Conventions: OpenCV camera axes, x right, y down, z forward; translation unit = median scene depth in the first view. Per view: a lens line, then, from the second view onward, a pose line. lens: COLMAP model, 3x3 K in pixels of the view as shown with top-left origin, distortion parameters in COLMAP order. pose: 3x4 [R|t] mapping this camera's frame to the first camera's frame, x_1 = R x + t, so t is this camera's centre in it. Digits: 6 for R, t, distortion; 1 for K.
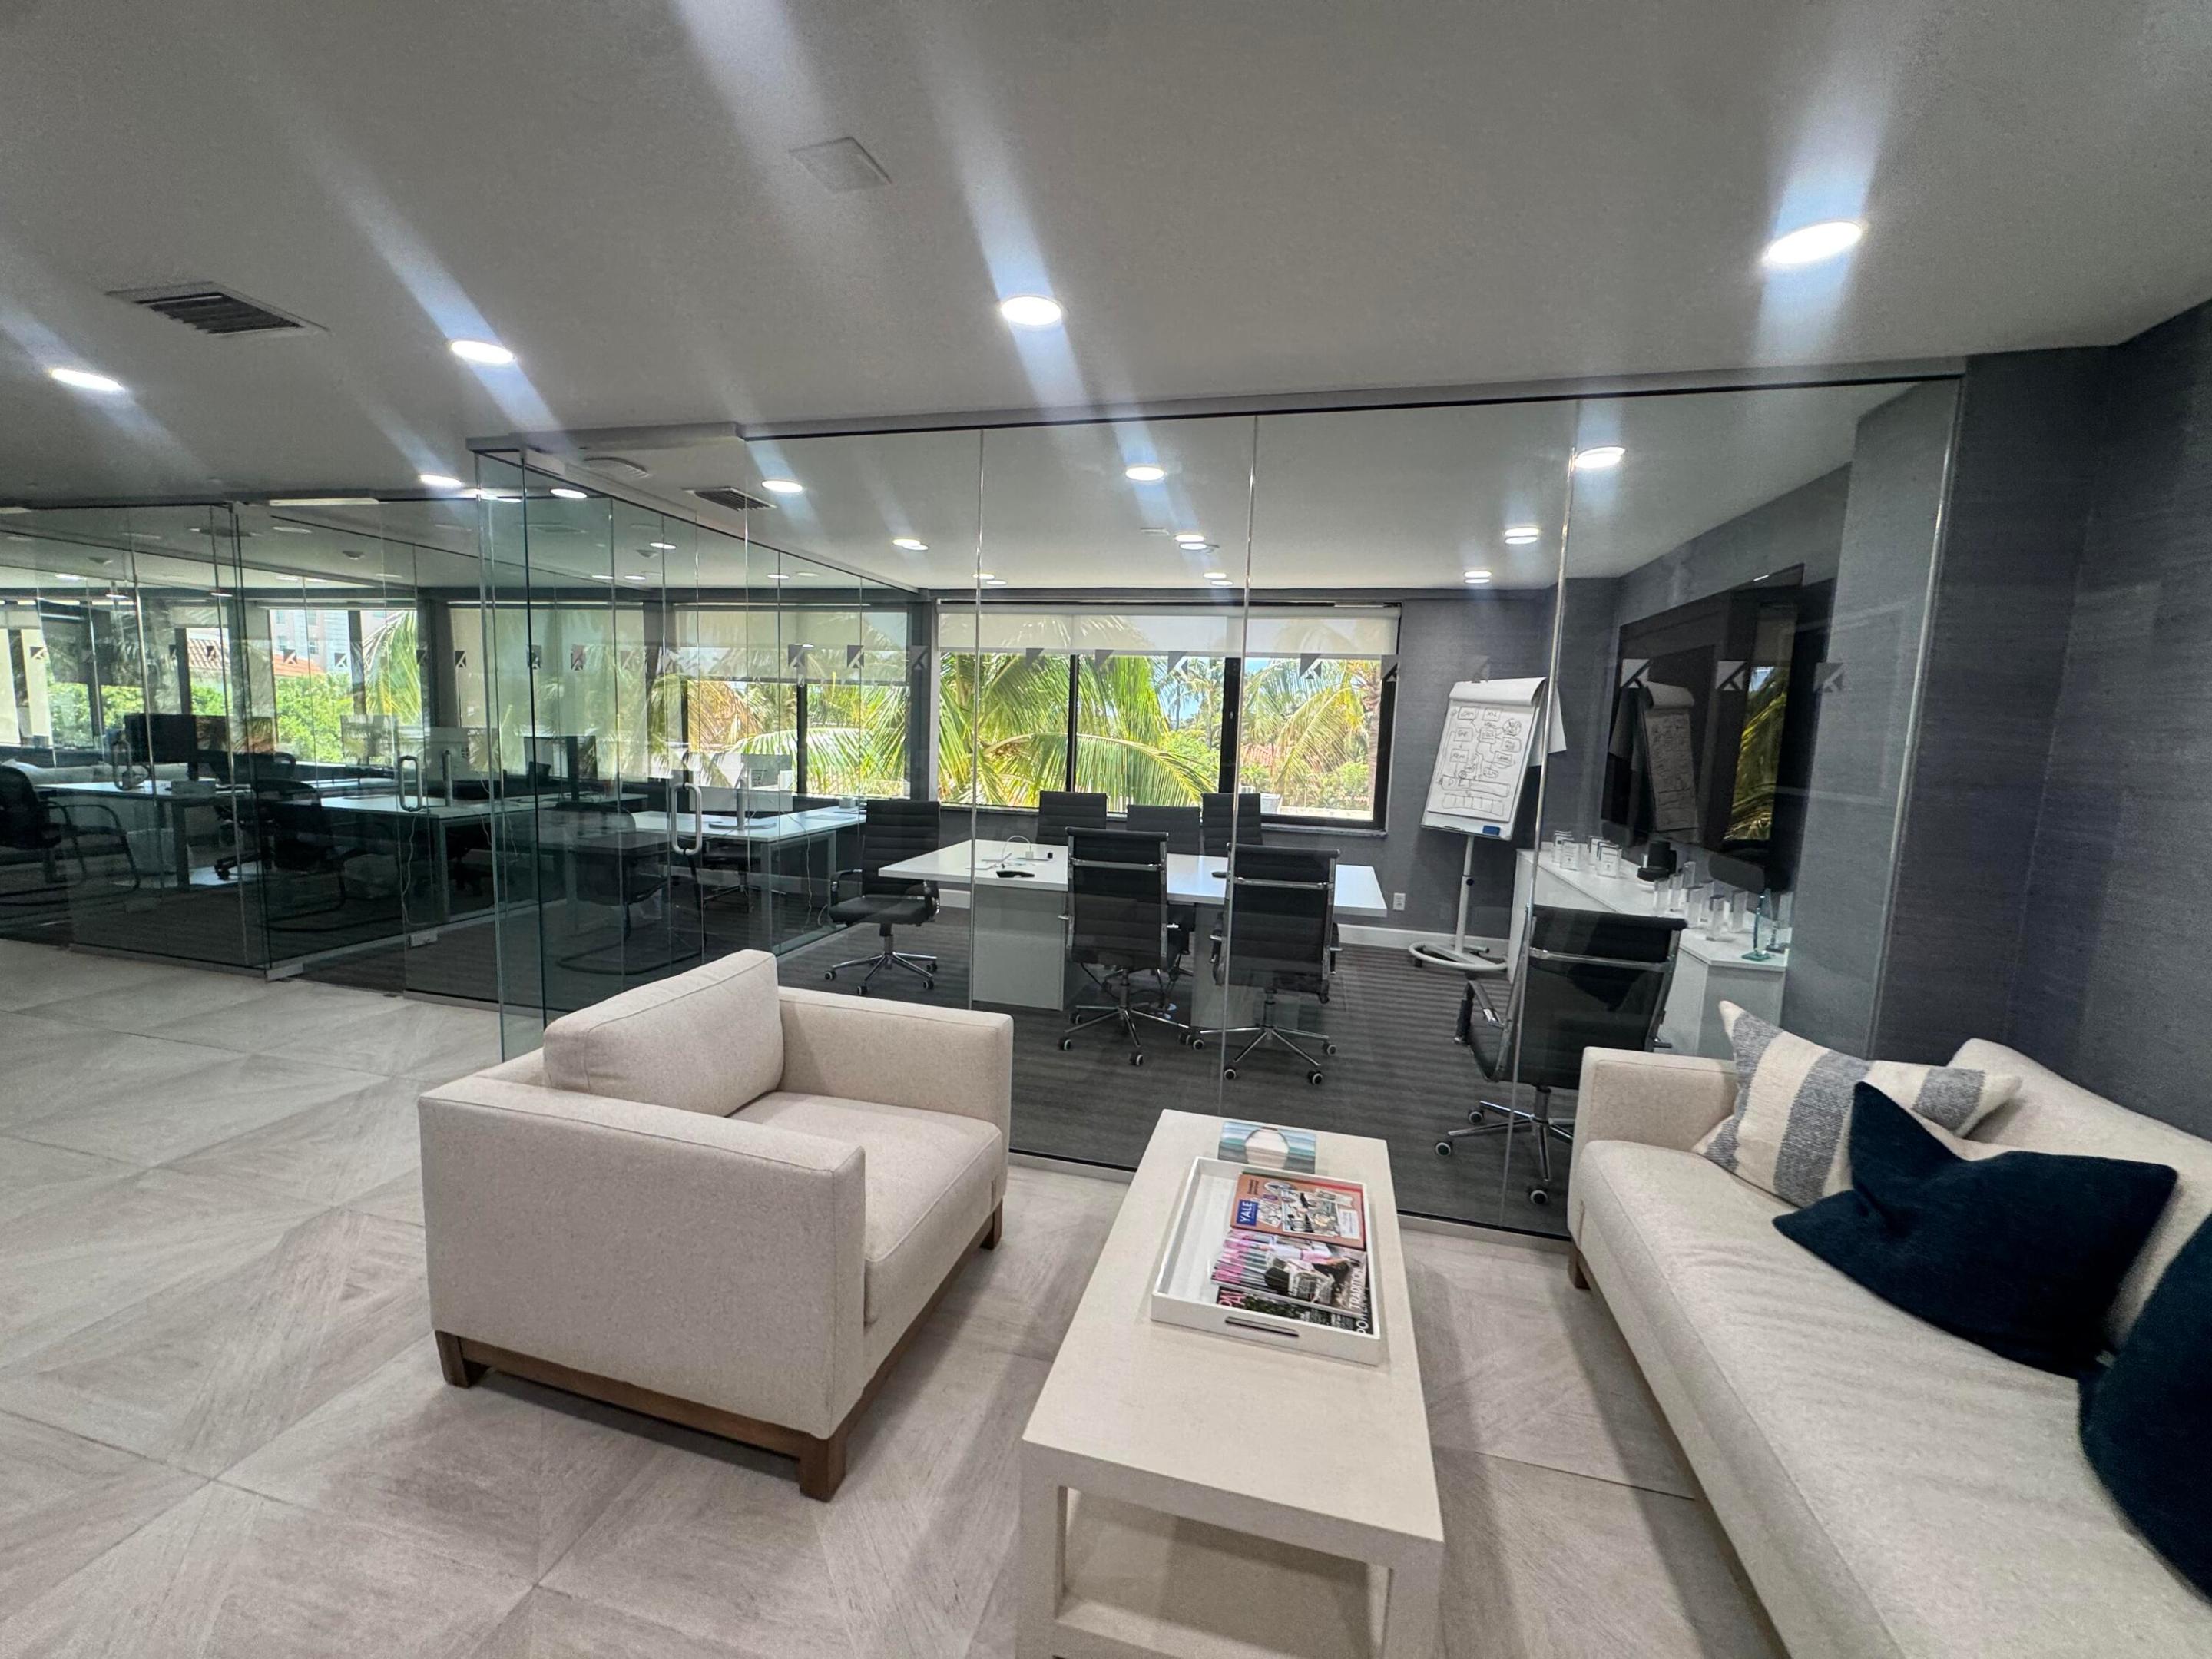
lens RADIAL K [[885.7, 0, 1106.0], [0, 885.7, 829.5], [0, 0, 1]] dist [0.001457, 0.000565]
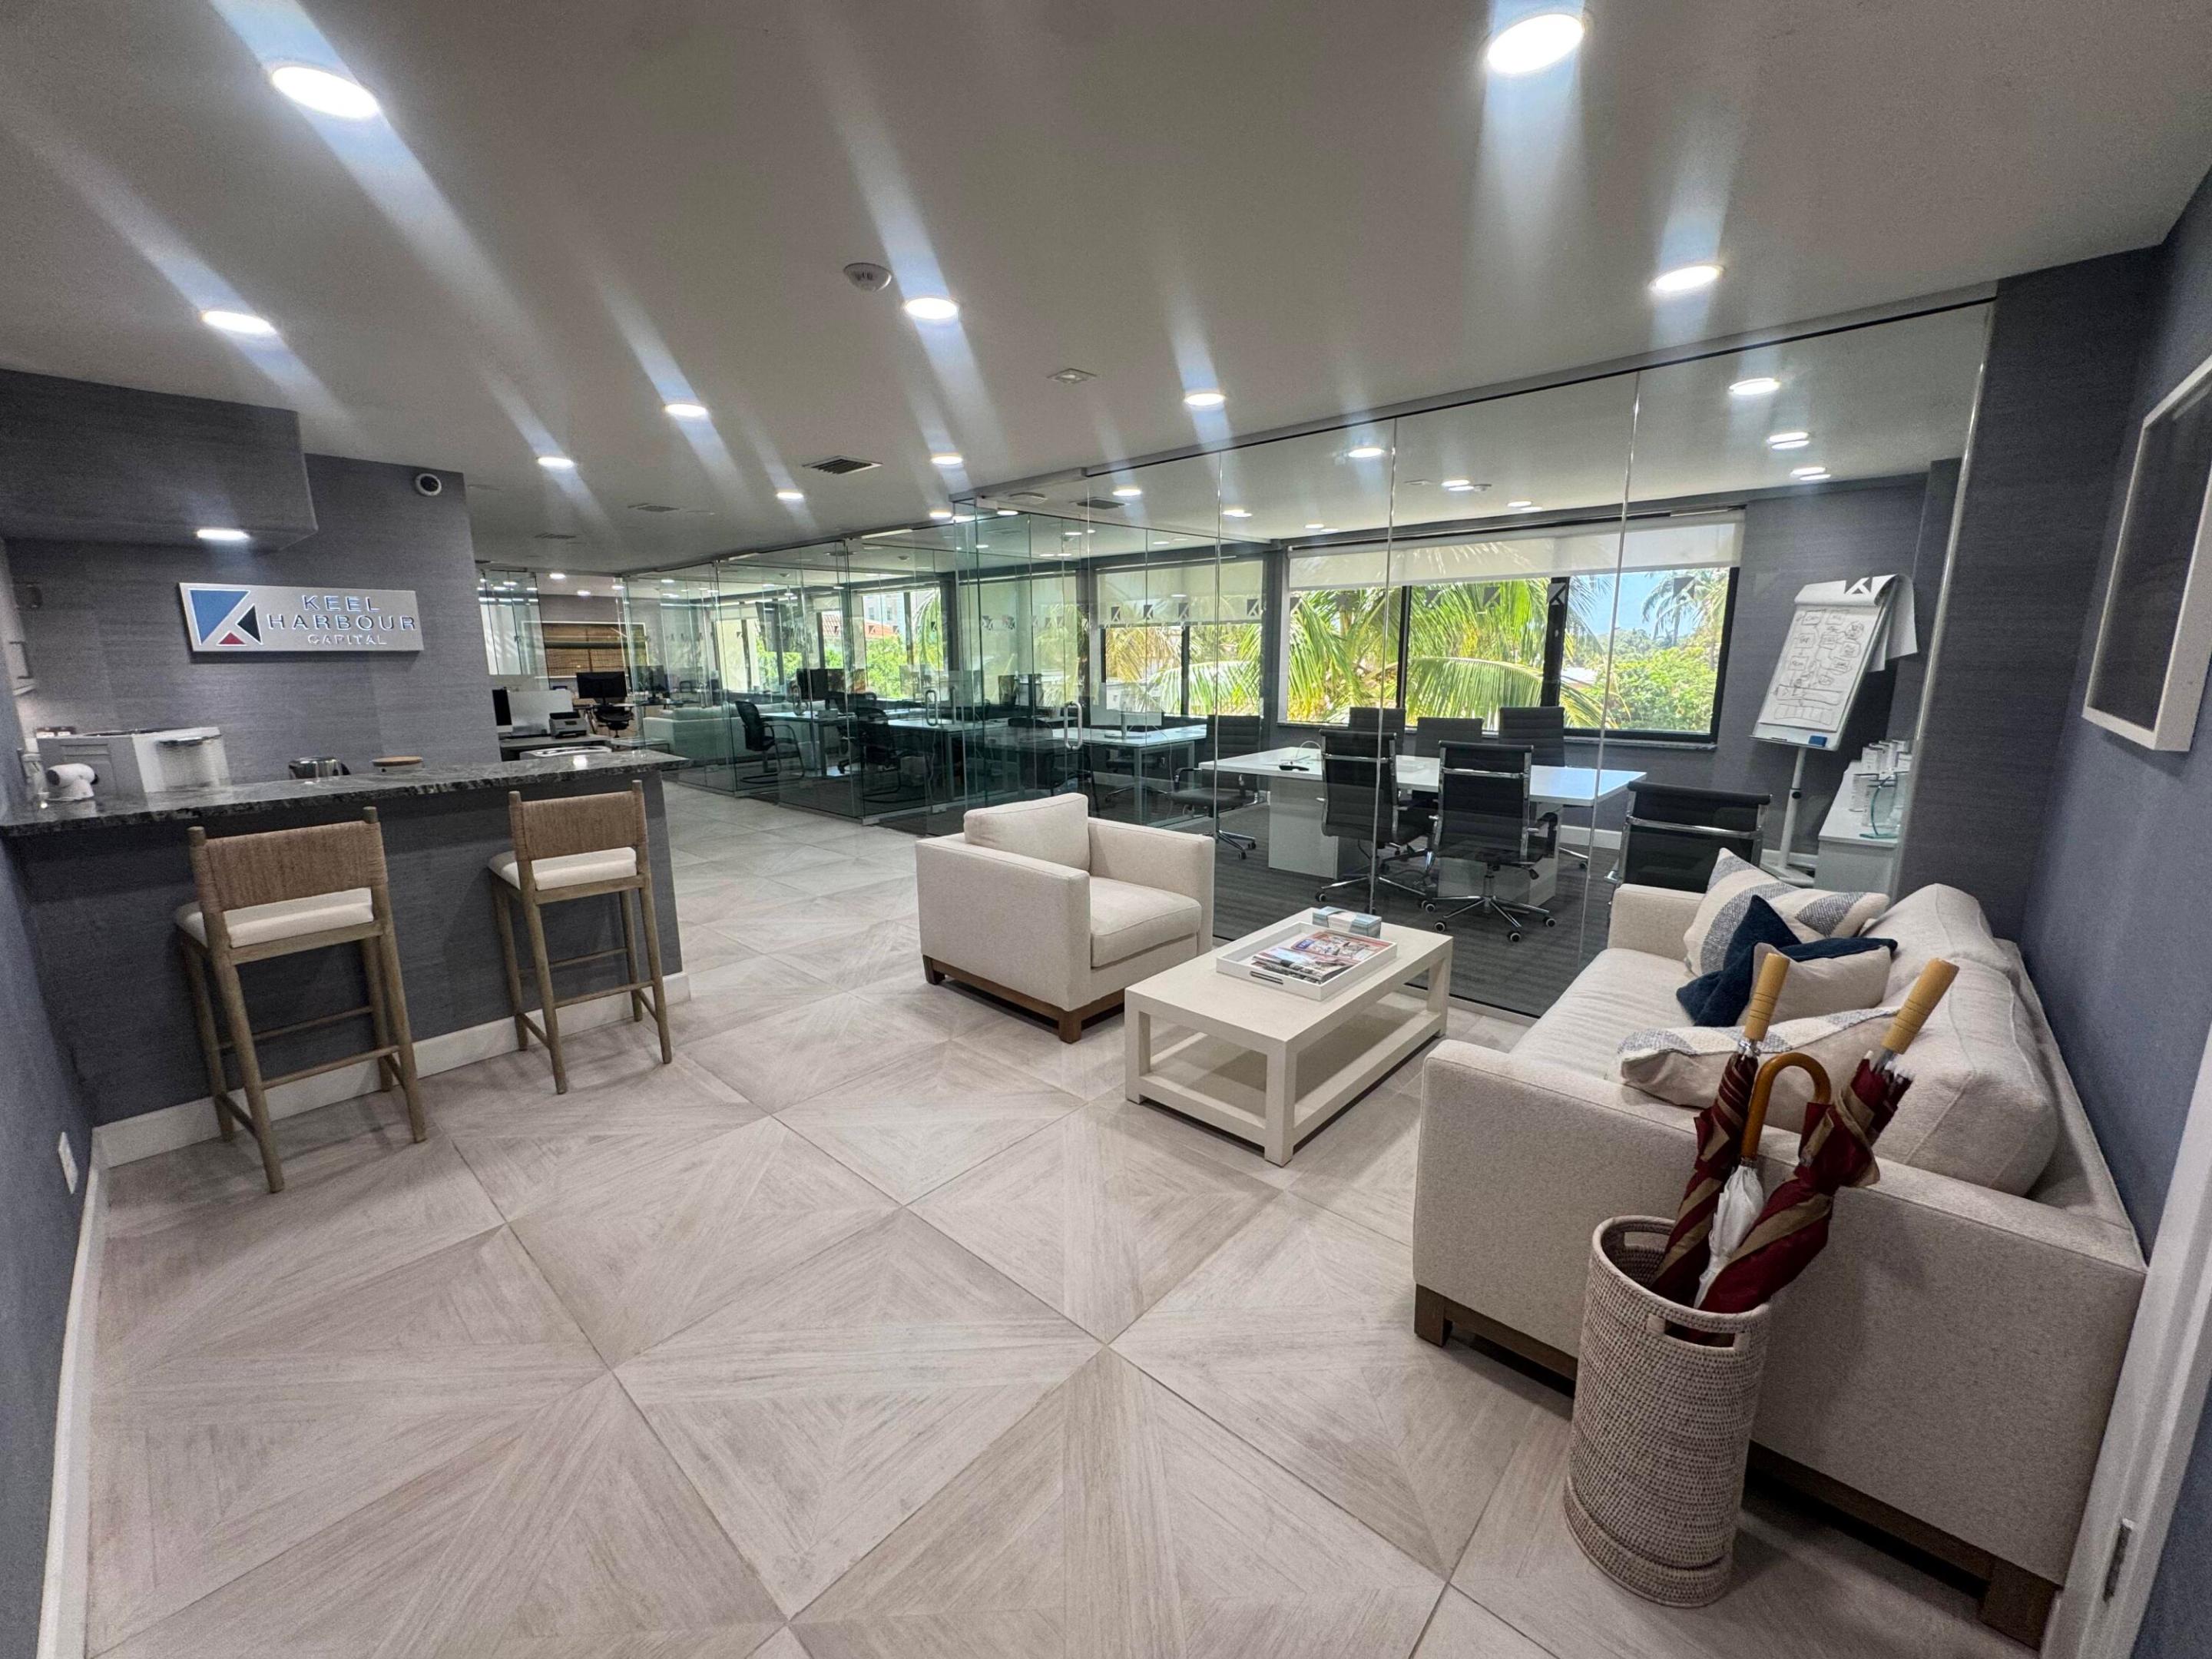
lens RADIAL K [[870.7, 0, 1106.0], [0, 870.7, 829.5], [0, 0, 1]] dist [0.007407, 0.000162]
pose [[0.883472, 0.050778, -0.465724, 0.184287], [-0.014566, 0.996605, 0.081028, 0.029072], [0.468258, -0.064802, 0.881212, -0.191393]]
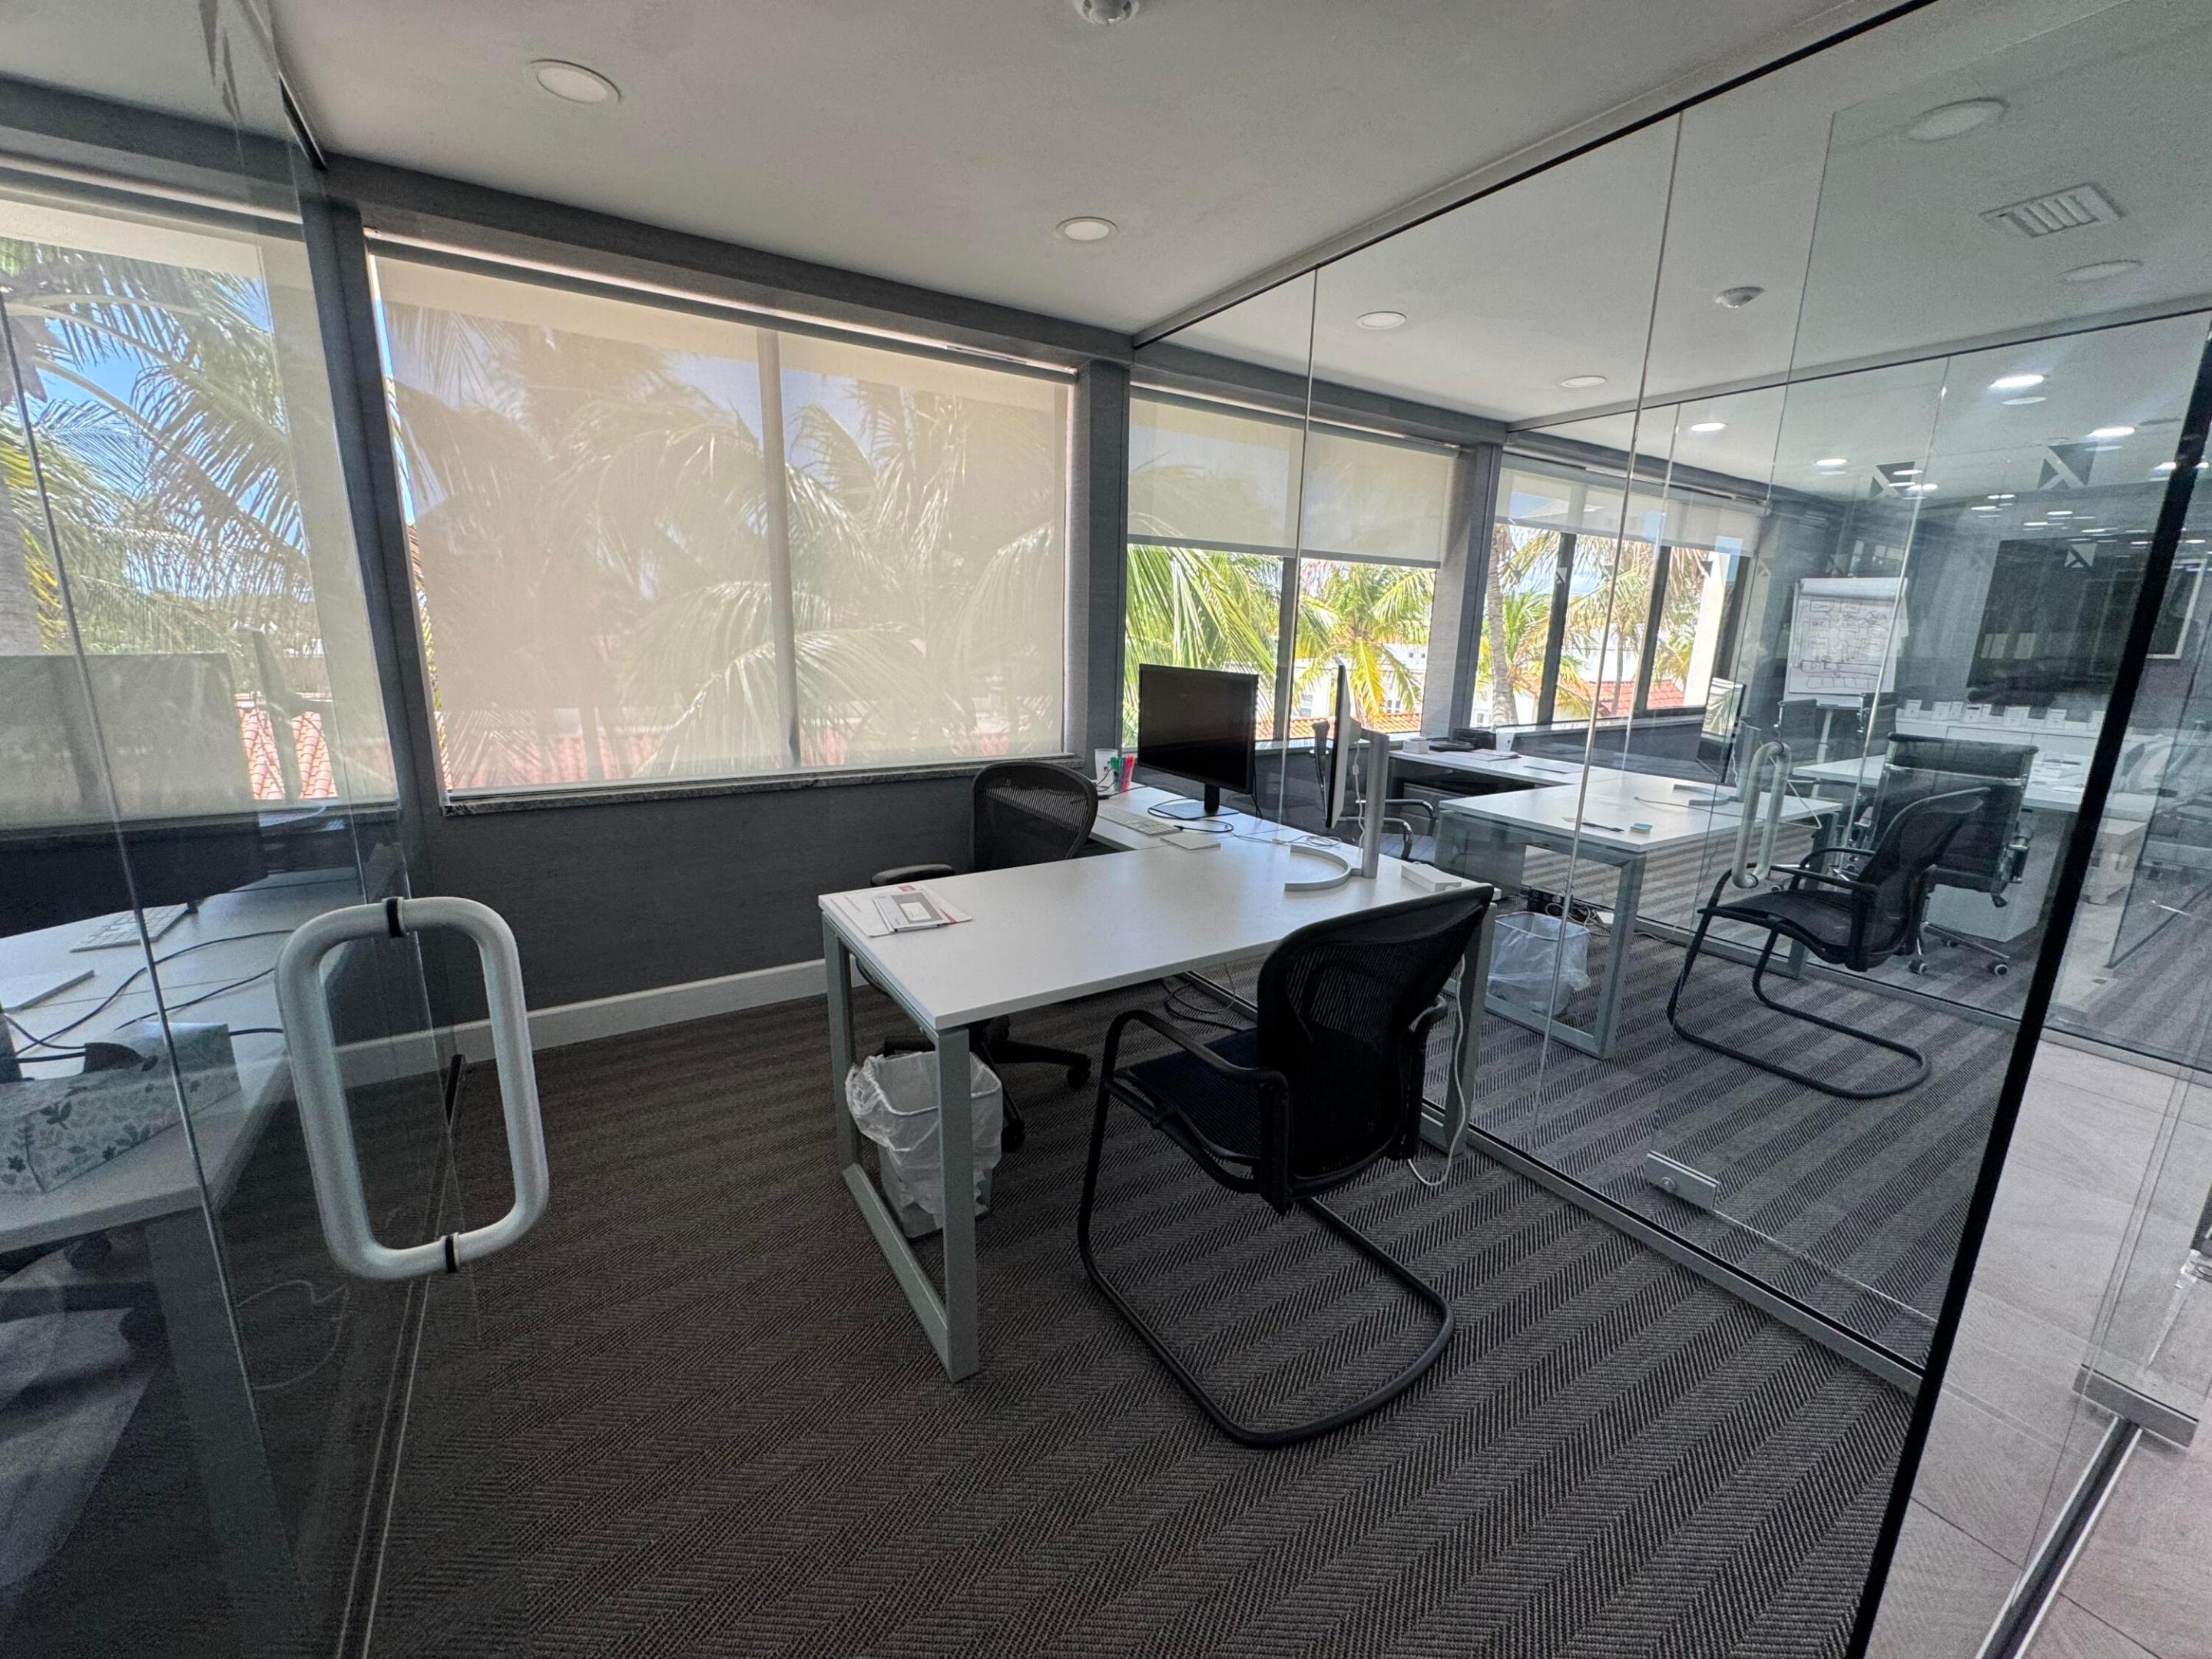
lens RADIAL K [[870.7, 0, 1106.0], [0, 870.7, 829.5], [0, 0, 1]] dist [0.007407, 0.000162]
pose [[0.689348, -0.182019, 0.701190, -1.107127], [0.087317, 0.981740, 0.169003, -0.110451], [-0.719148, -0.055276, 0.692654, 0.830128]]
